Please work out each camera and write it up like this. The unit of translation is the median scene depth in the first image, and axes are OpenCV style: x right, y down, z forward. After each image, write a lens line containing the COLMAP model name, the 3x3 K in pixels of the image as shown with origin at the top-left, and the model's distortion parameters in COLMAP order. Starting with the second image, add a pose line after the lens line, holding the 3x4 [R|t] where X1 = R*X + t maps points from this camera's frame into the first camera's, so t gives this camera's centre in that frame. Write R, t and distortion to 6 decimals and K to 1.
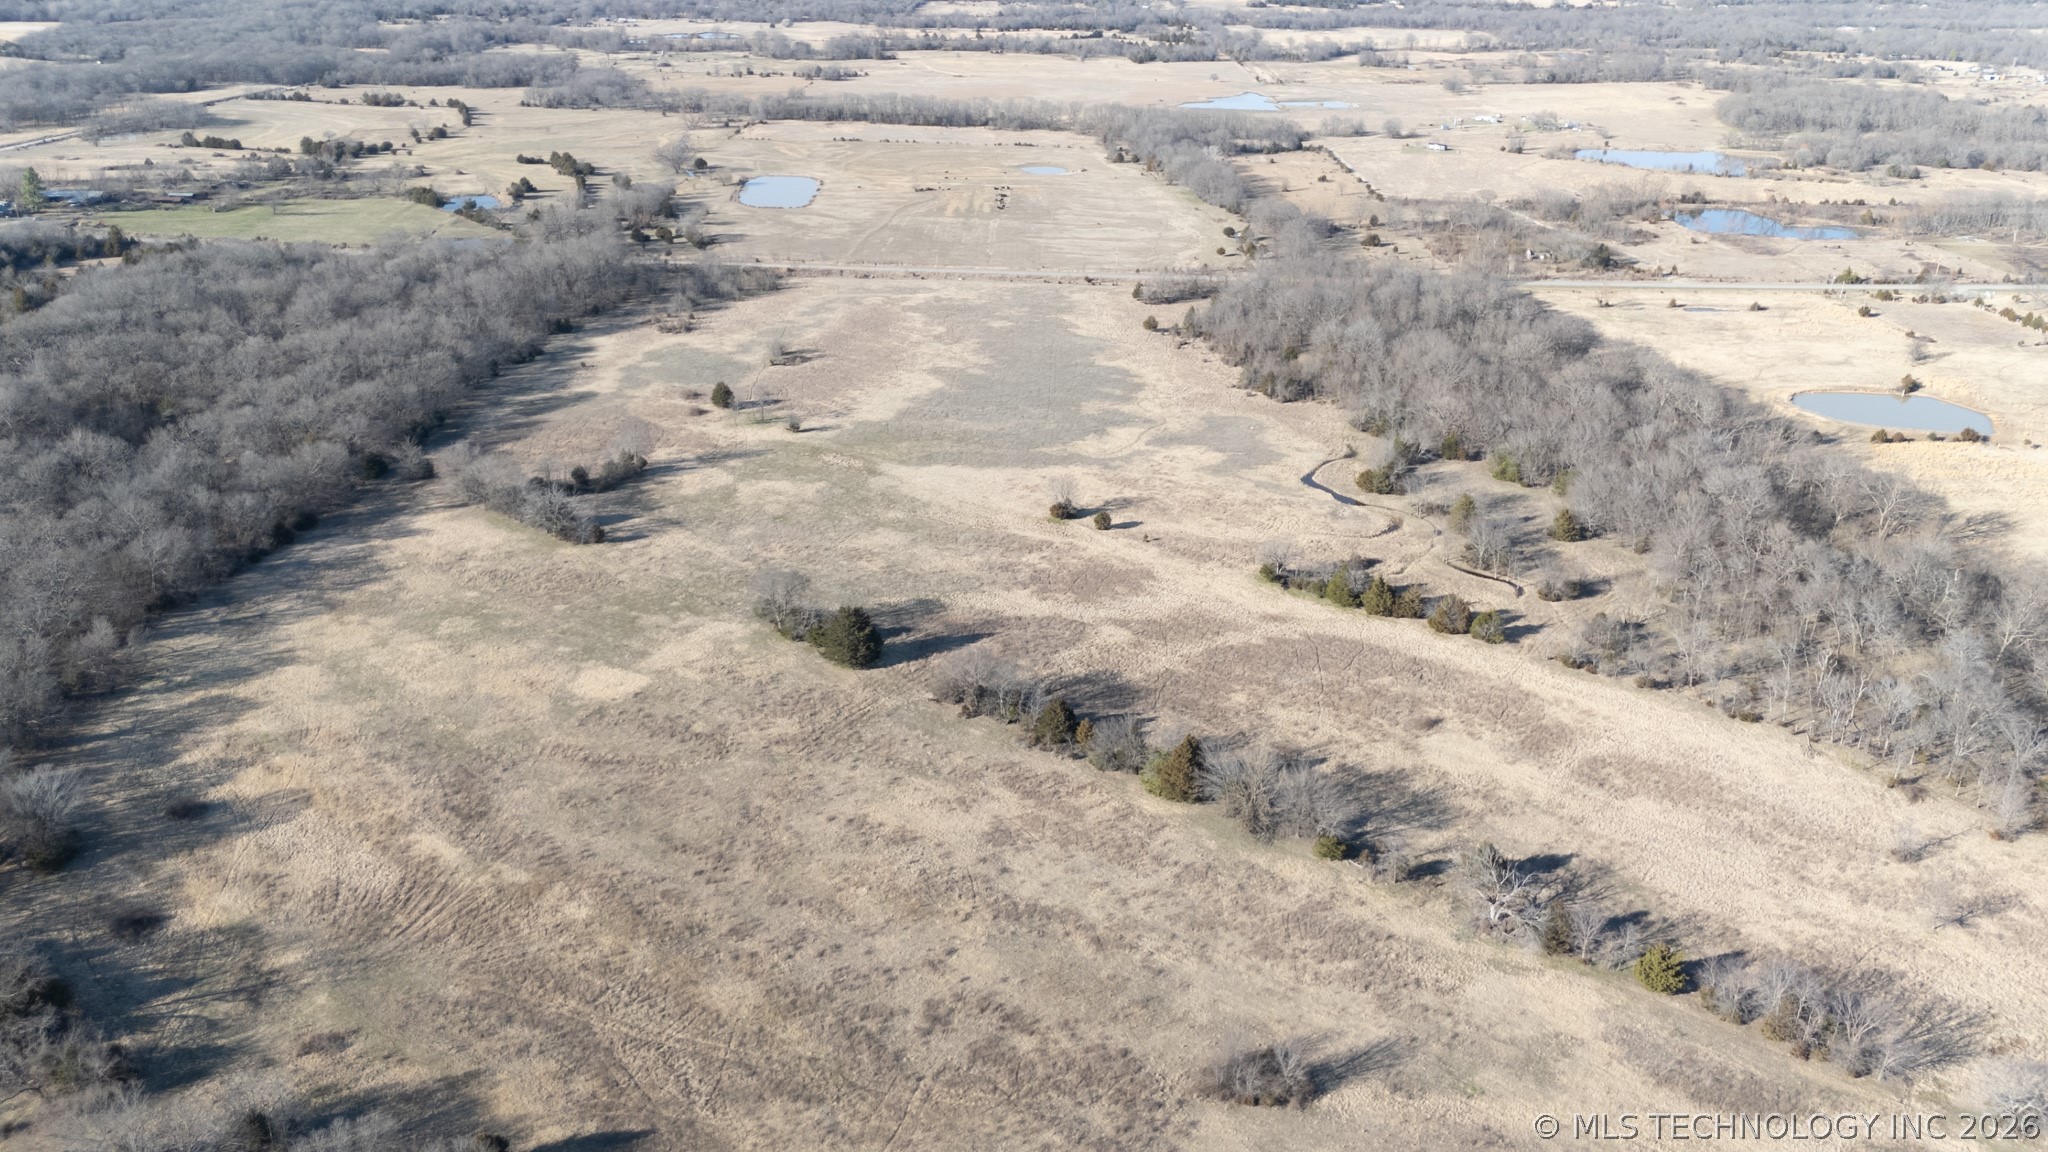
lens RADIAL K [[1525.0, 0, 1024.0], [0, 1525.0, 576.0], [0, 0, 1]] dist [0.102667, -0.120029]
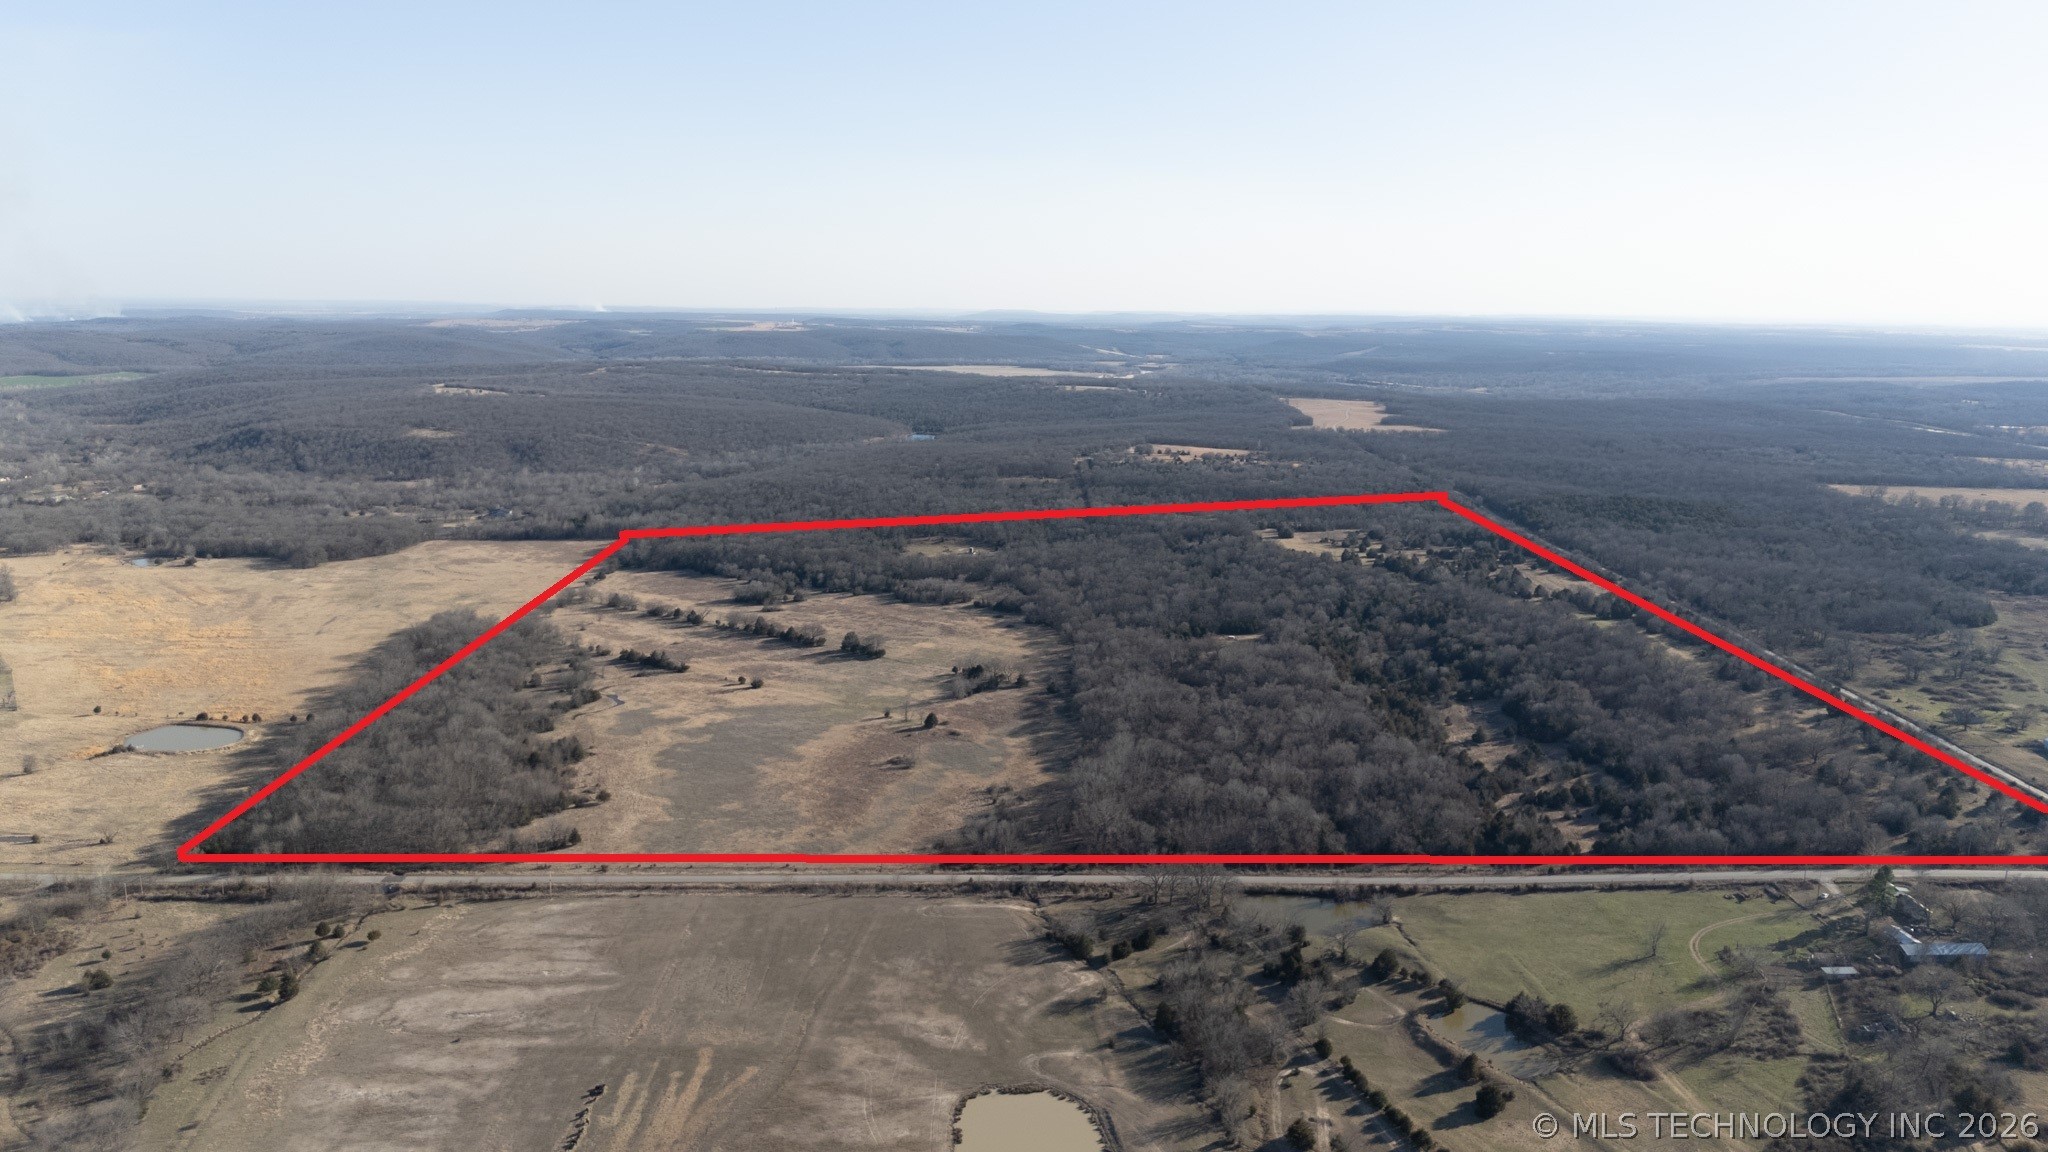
lens RADIAL K [[1525.0, 0, 1024.0], [0, 1525.0, 576.0], [0, 0, 1]] dist [0.102667, -0.120029]
pose [[-0.999146, -0.029027, -0.029401, -0.203583], [-0.040564, 0.824320, 0.564669, -1.026636], [0.007845, 0.565379, -0.824794, 1.935117]]
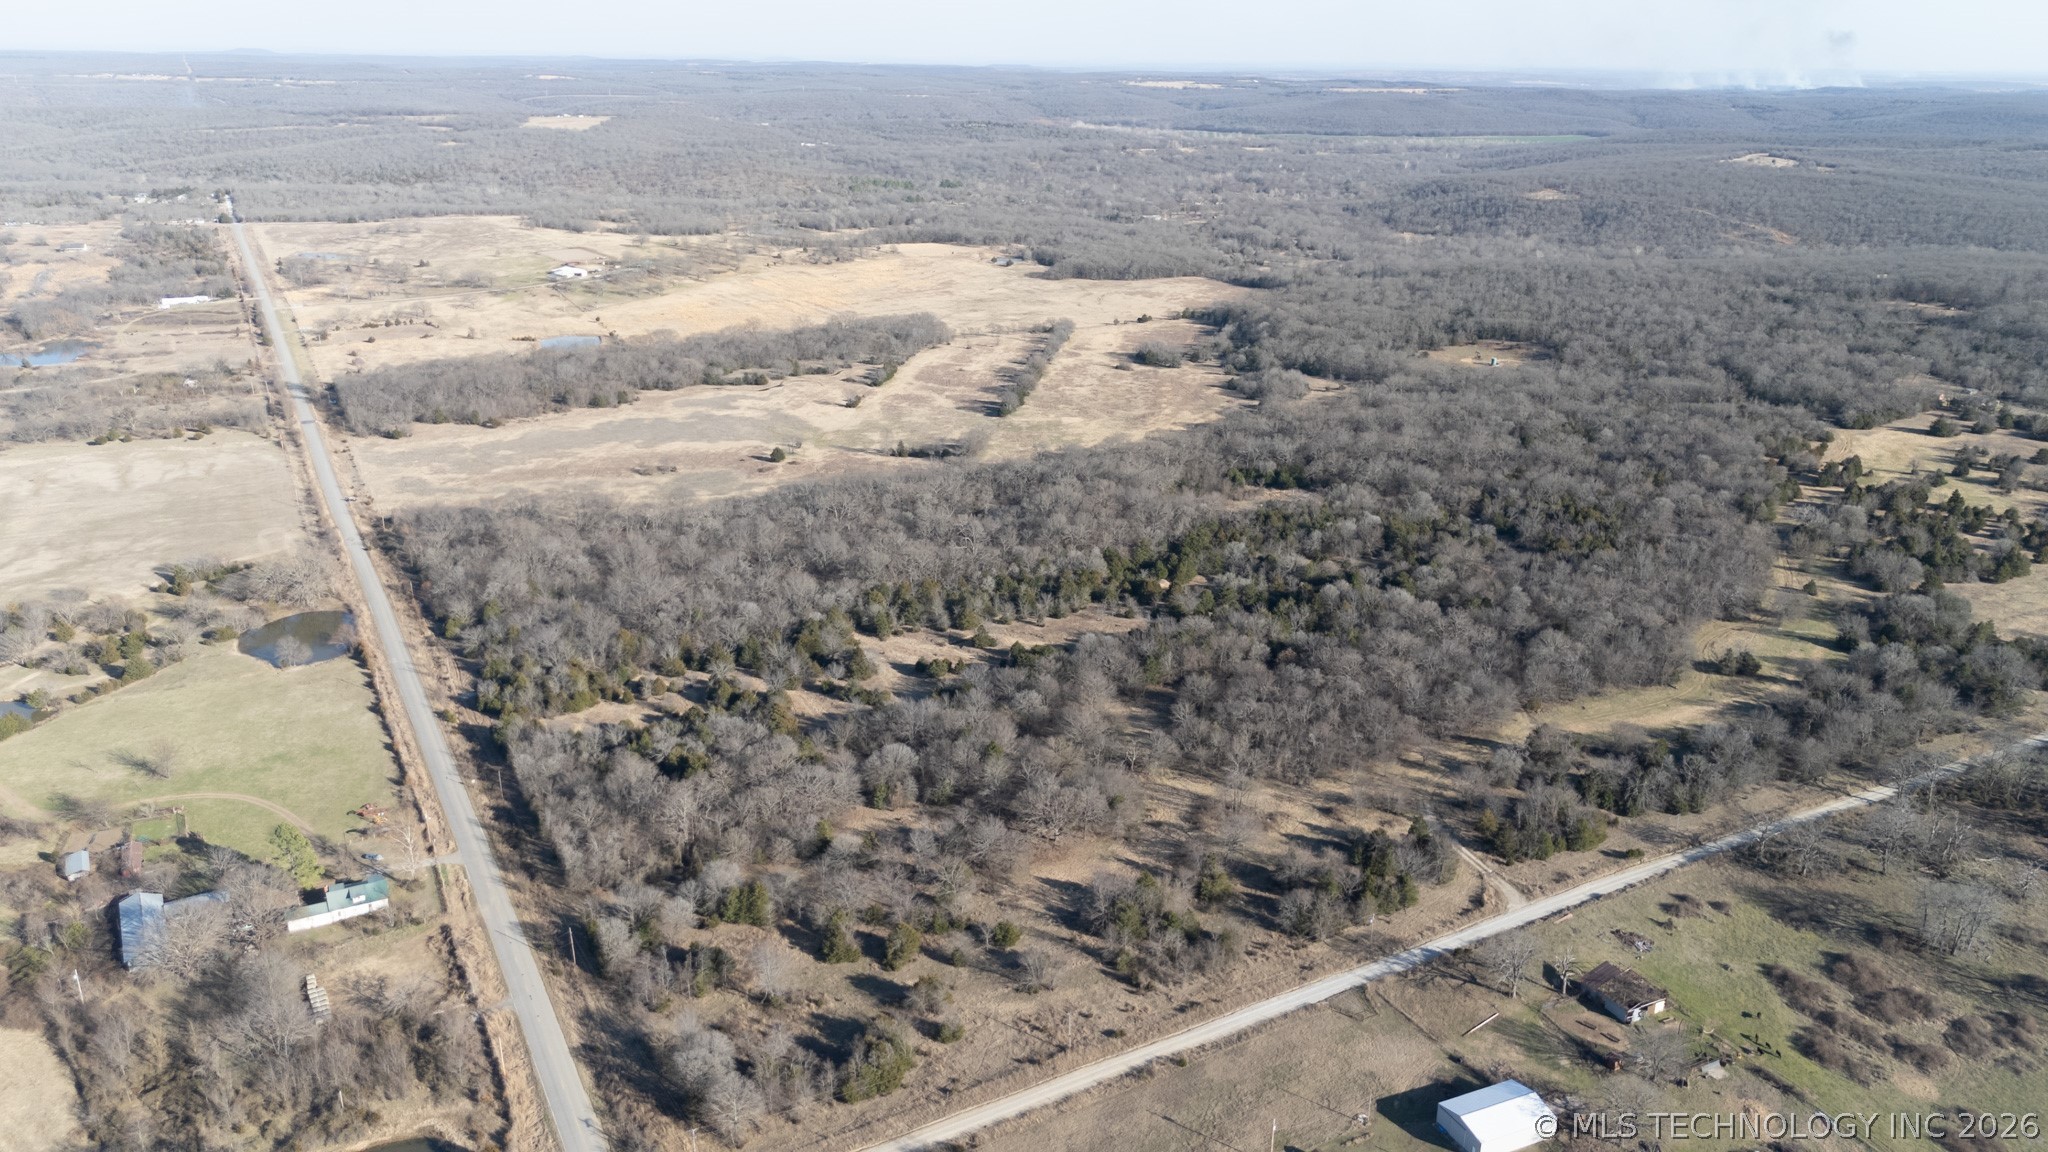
lens RADIAL K [[1525.0, 0, 1024.0], [0, 1525.0, 576.0], [0, 0, 1]] dist [0.102667, -0.120029]
pose [[-0.475836, -0.314364, 0.821435, -1.460017], [0.333338, 0.799813, 0.499183, -0.634262], [-0.813920, 0.511345, -0.275791, 1.083040]]
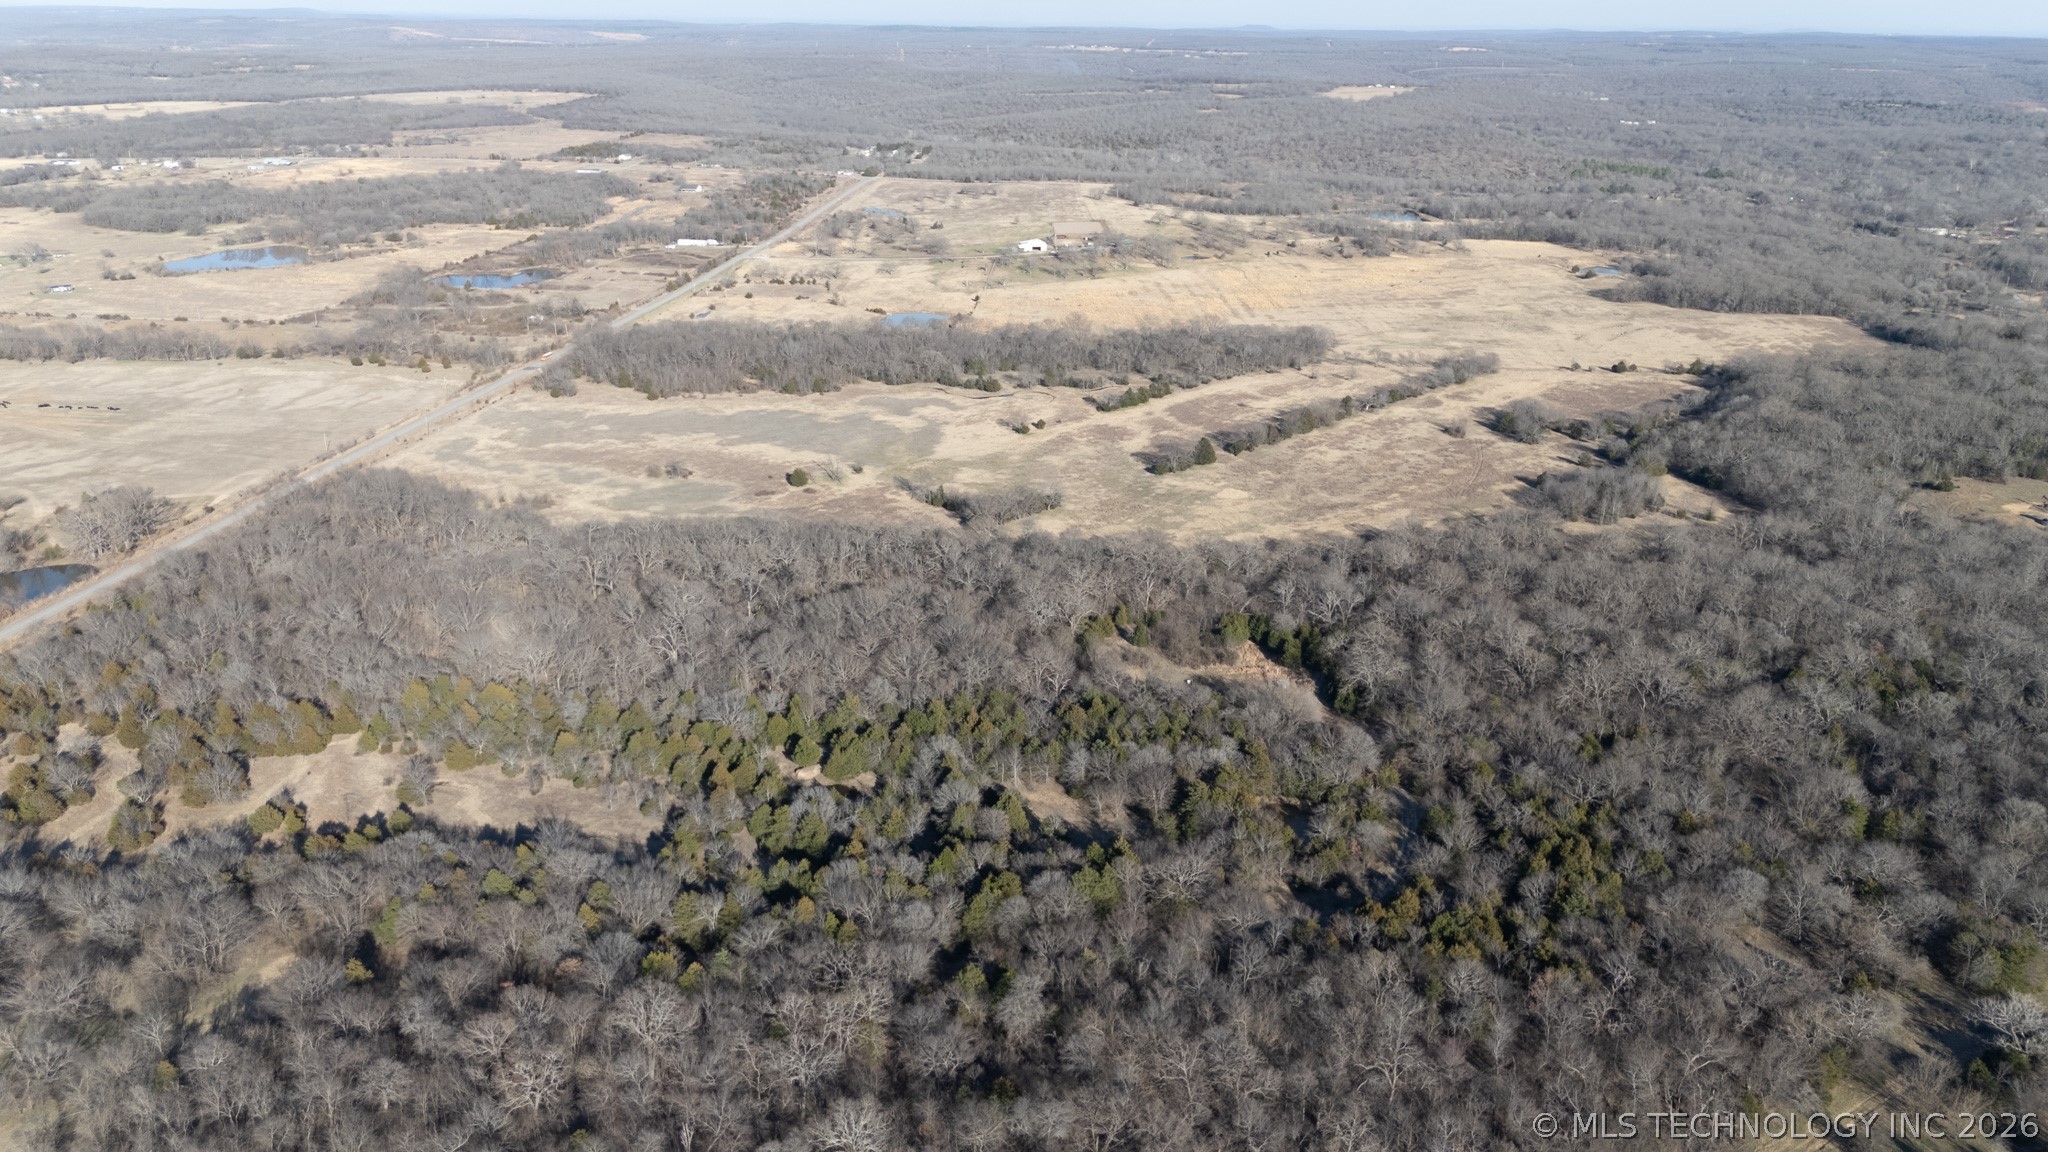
lens RADIAL K [[1525.0, 0, 1024.0], [0, 1525.0, 576.0], [0, 0, 1]] dist [0.102667, -0.120029]
pose [[0.107437, -0.365208, 0.924706, -1.225744], [0.389779, 0.871103, 0.298751, -0.307308], [-0.914620, 0.328334, 0.235939, 0.422077]]
